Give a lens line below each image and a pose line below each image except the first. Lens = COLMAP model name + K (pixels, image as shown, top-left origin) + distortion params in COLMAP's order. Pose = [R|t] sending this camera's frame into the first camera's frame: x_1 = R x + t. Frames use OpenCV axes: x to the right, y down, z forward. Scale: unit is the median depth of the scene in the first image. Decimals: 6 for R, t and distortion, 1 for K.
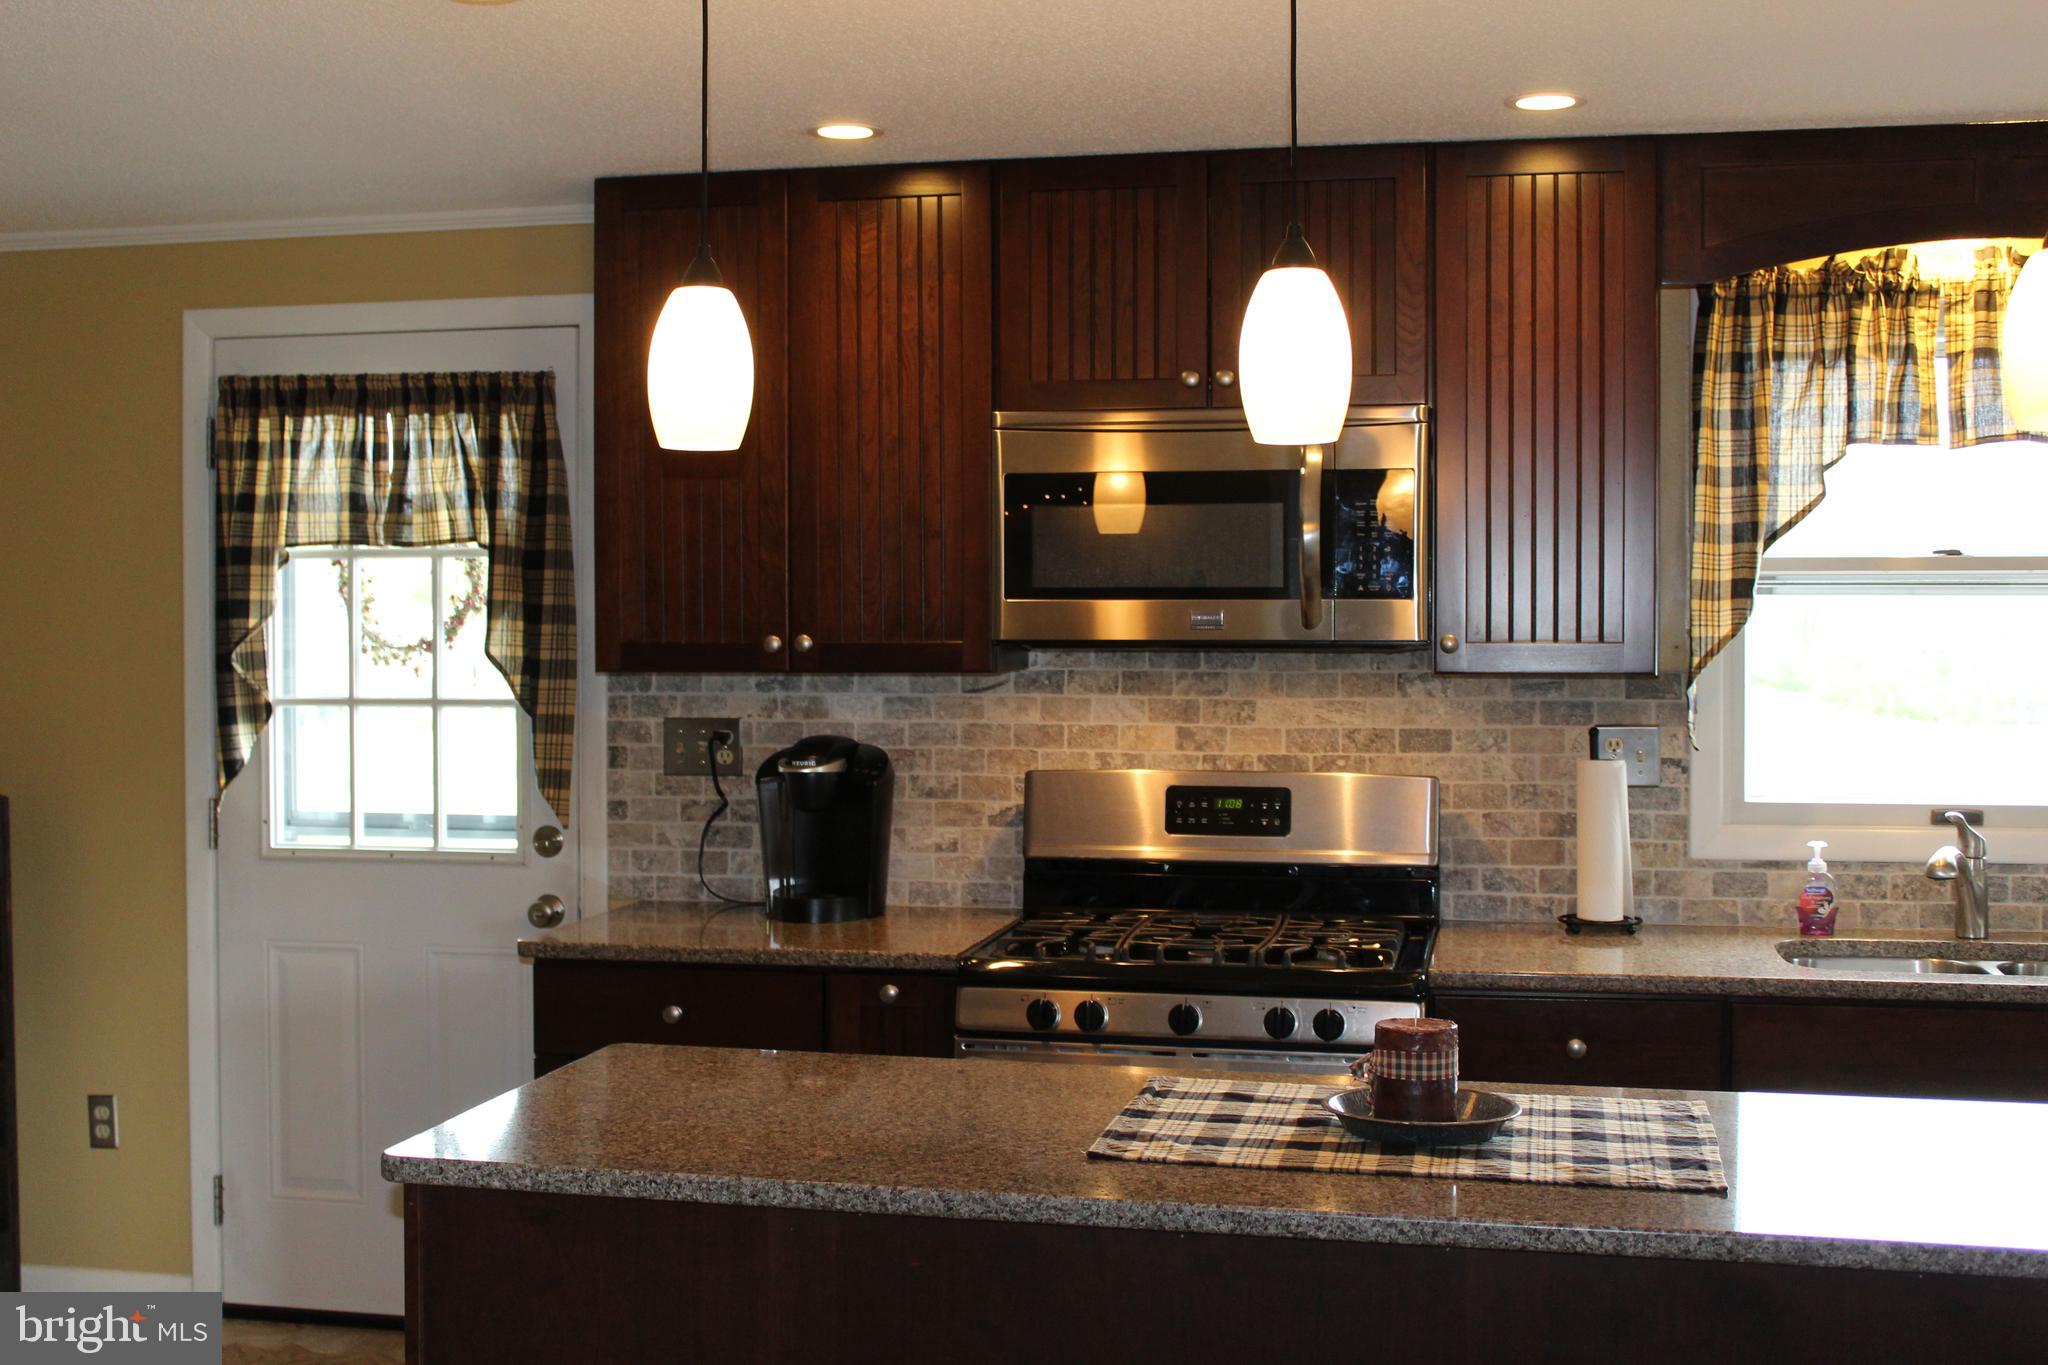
lens RADIAL K [[2434.2, 0, 1040.5], [0, 2434.2, 691.3], [0, 0, 1]] dist [-0.060727, 0.000000]
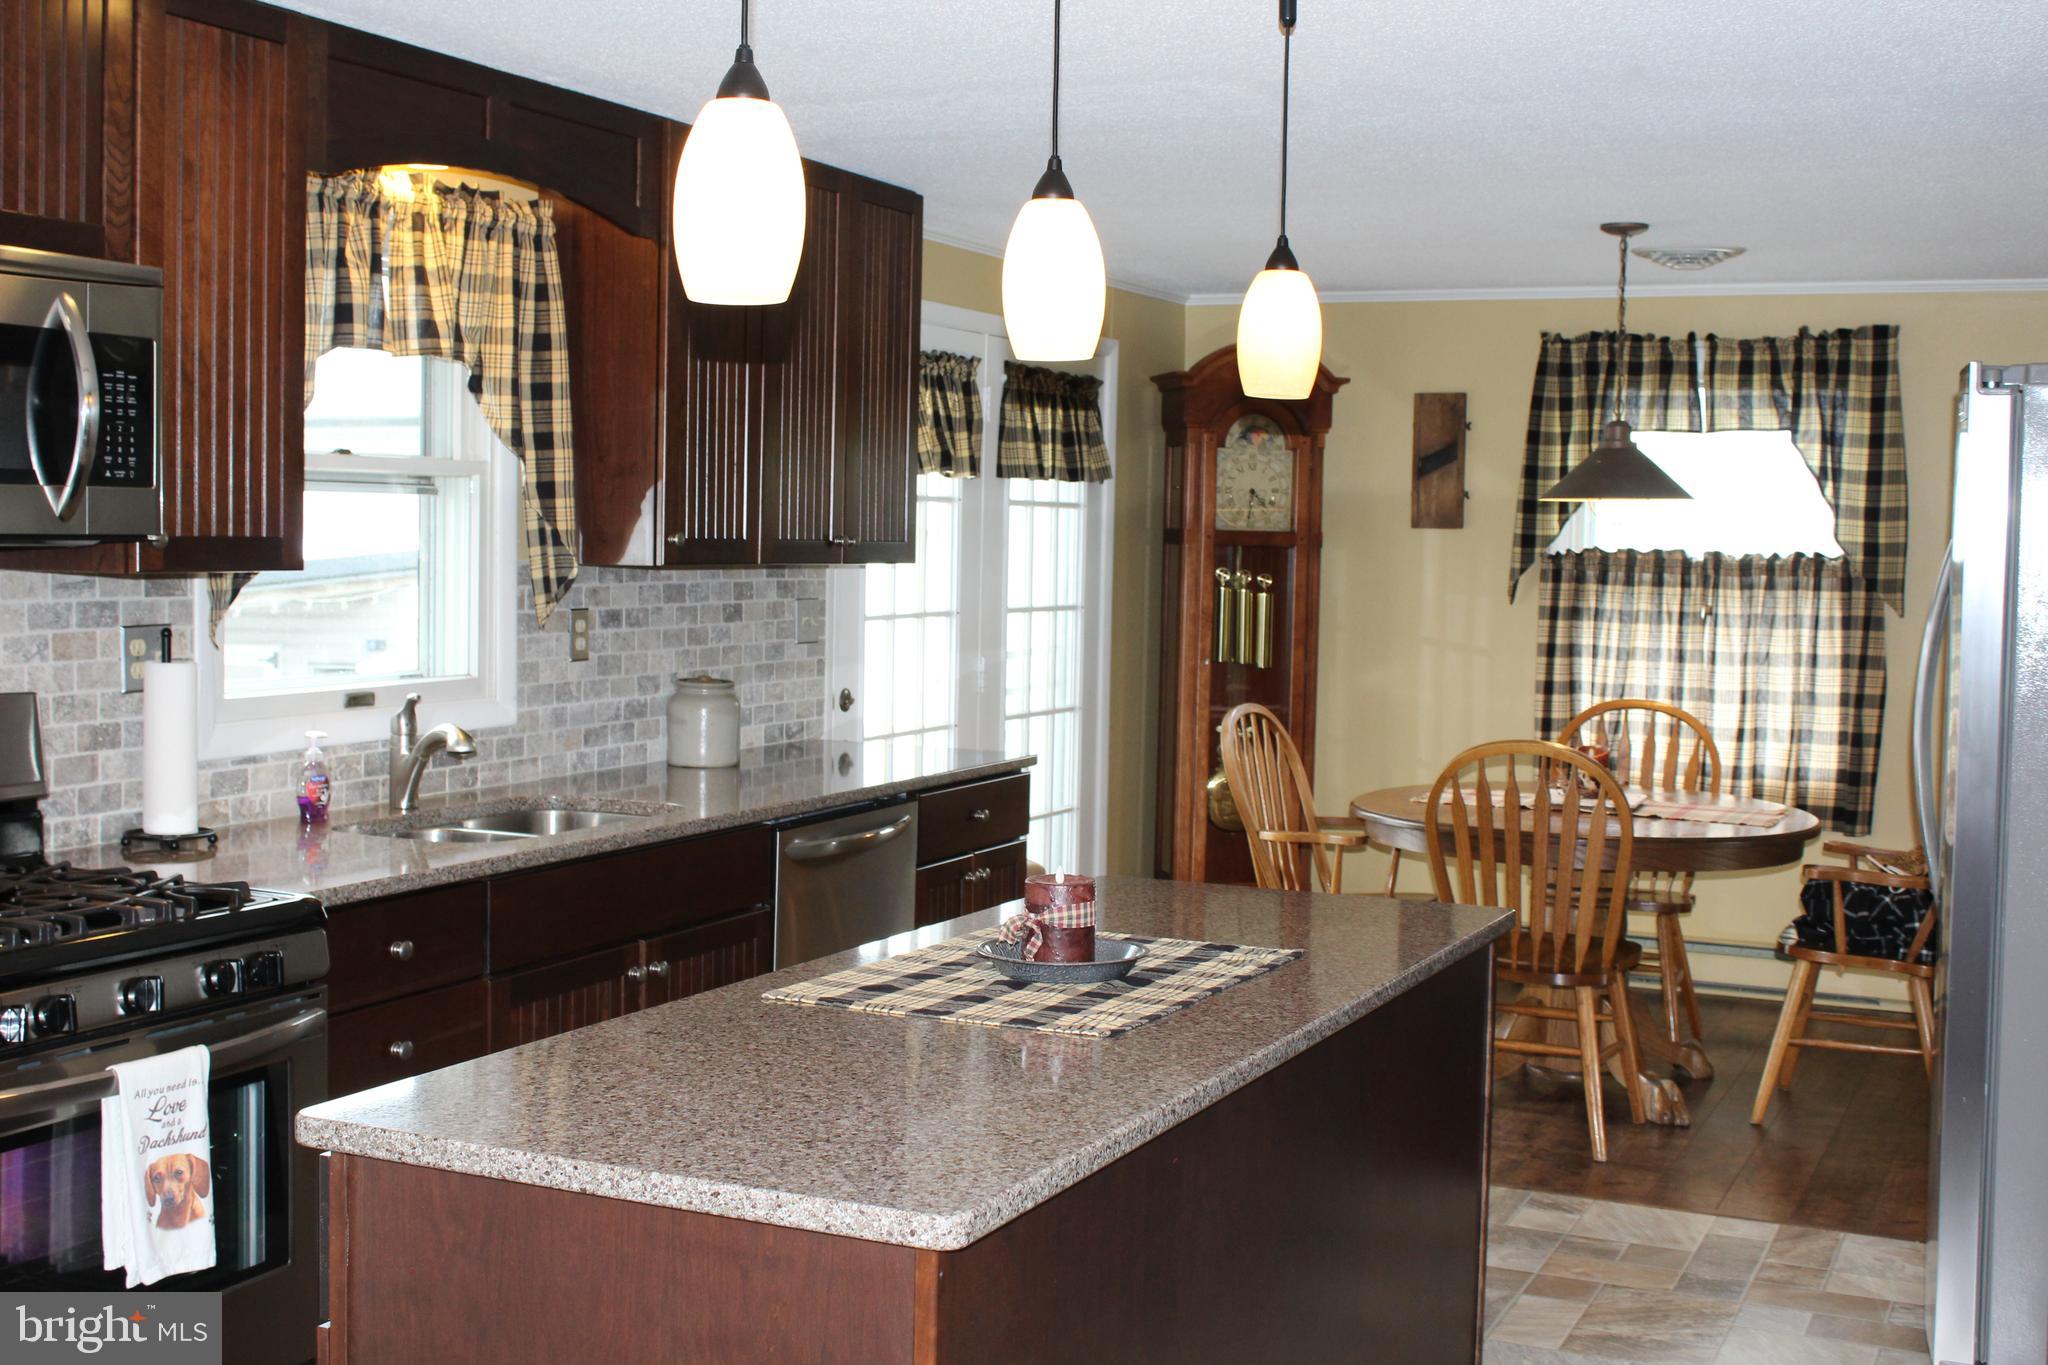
lens RADIAL K [[2434.2, 0, 1001.1], [0, 2434.2, 670.9], [0, 0, 1]] dist [-0.060727, 0.000000]
pose [[0.242073, -0.052956, 0.968812, -0.577253], [0.021285, 0.998559, 0.049264, -0.007264], [-0.970025, 0.008696, 0.242851, 0.448994]]
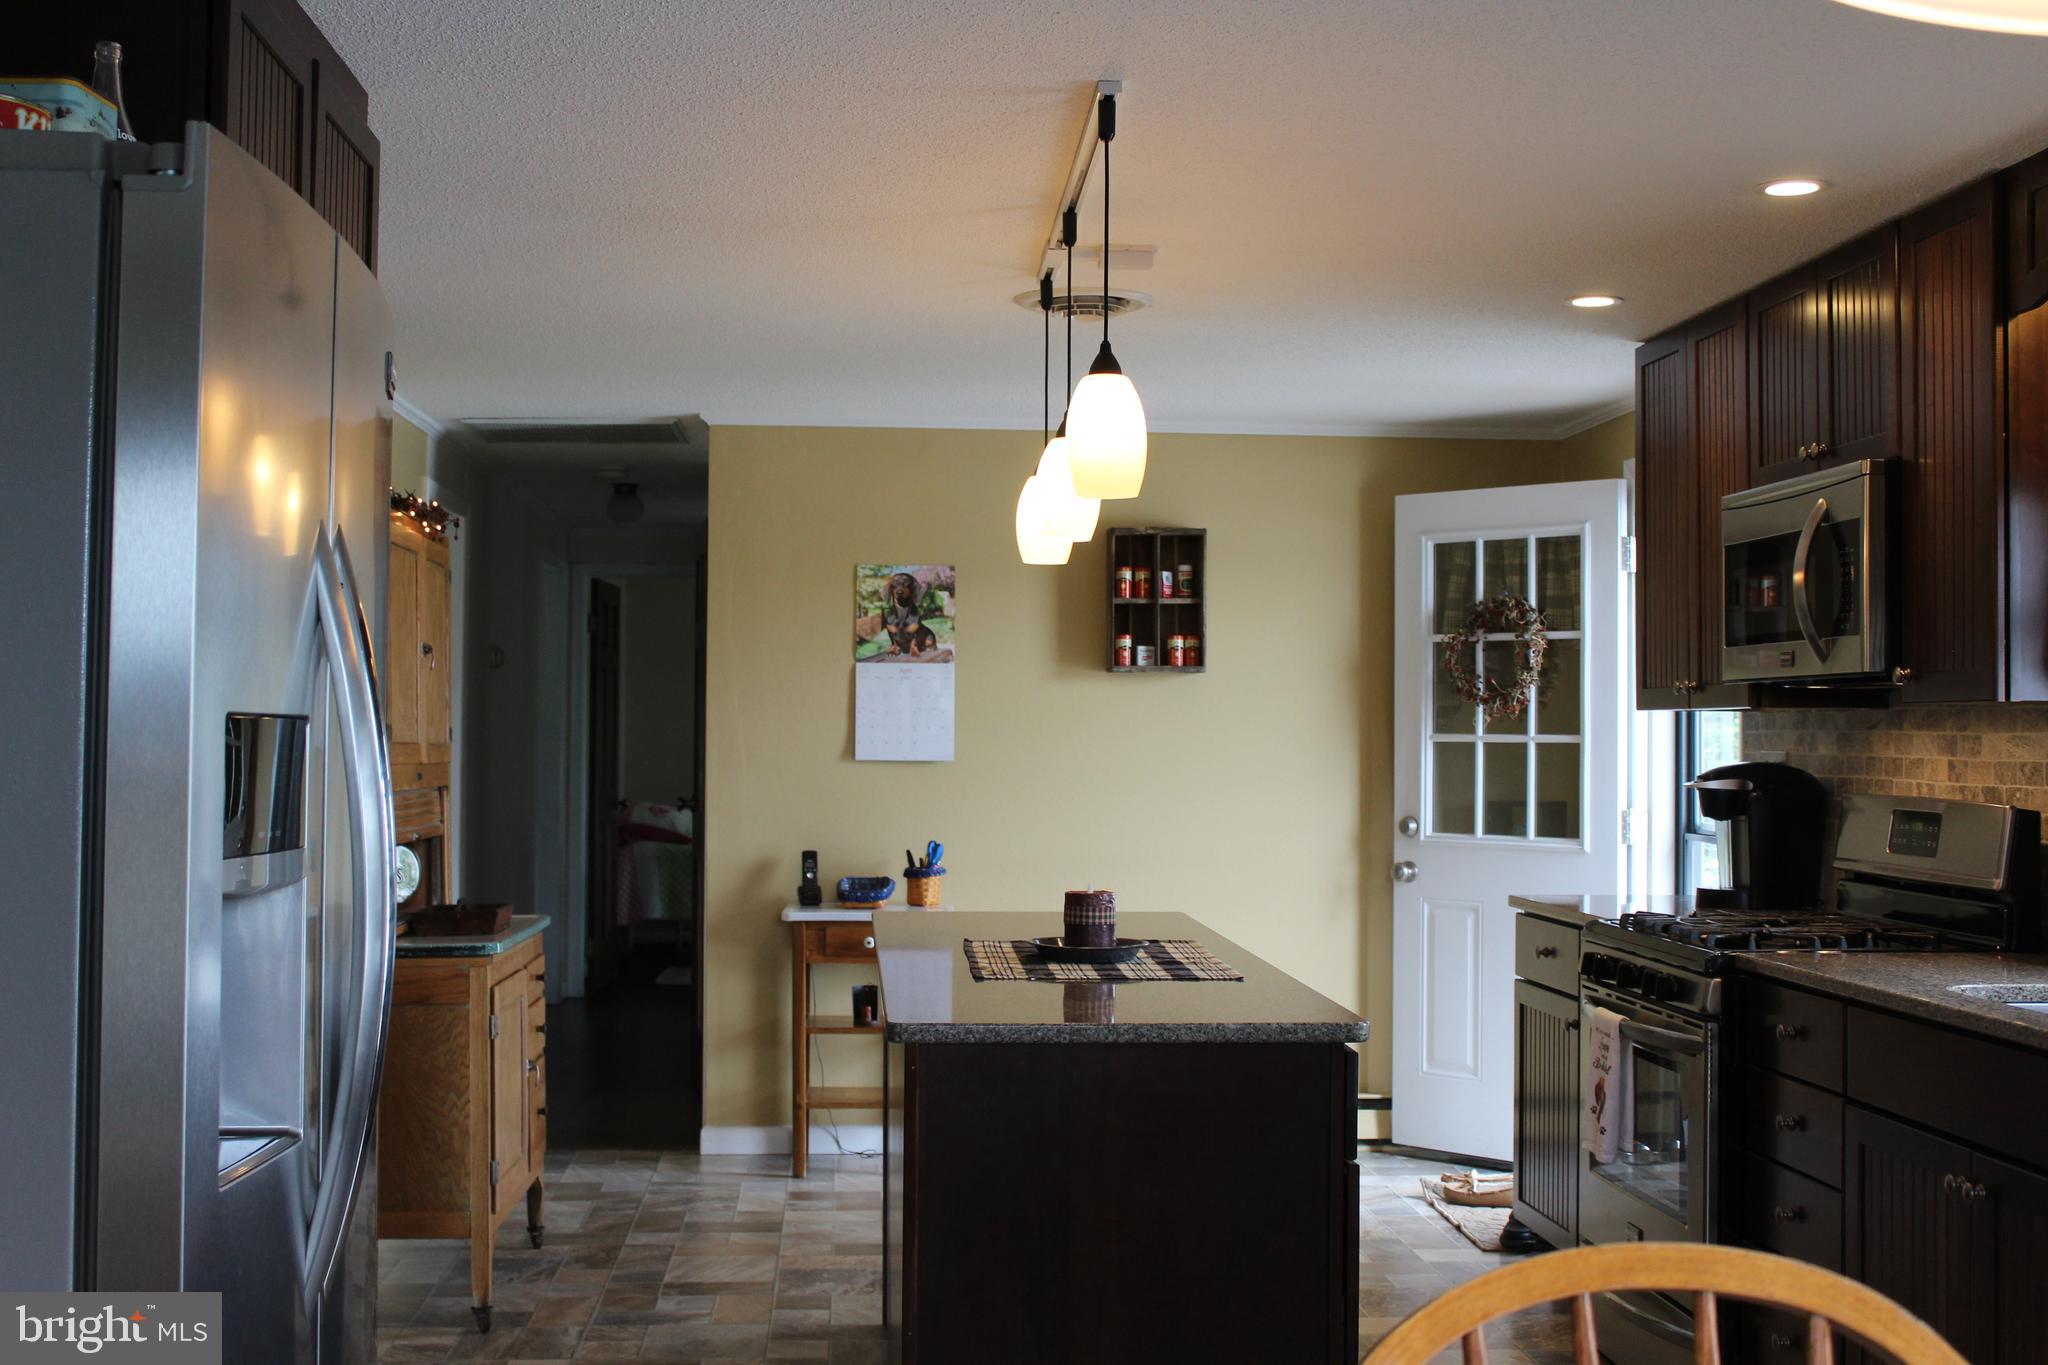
lens RADIAL K [[2434.2, 0, 1004.7], [0, 2434.2, 690.6], [0, 0, 1]] dist [-0.060727, 0.000000]
pose [[0.257428, -0.013269, -0.966206, 1.032154], [-0.044372, 0.998689, -0.025537, 0.030914], [0.965278, 0.049446, 0.256501, 0.310868]]
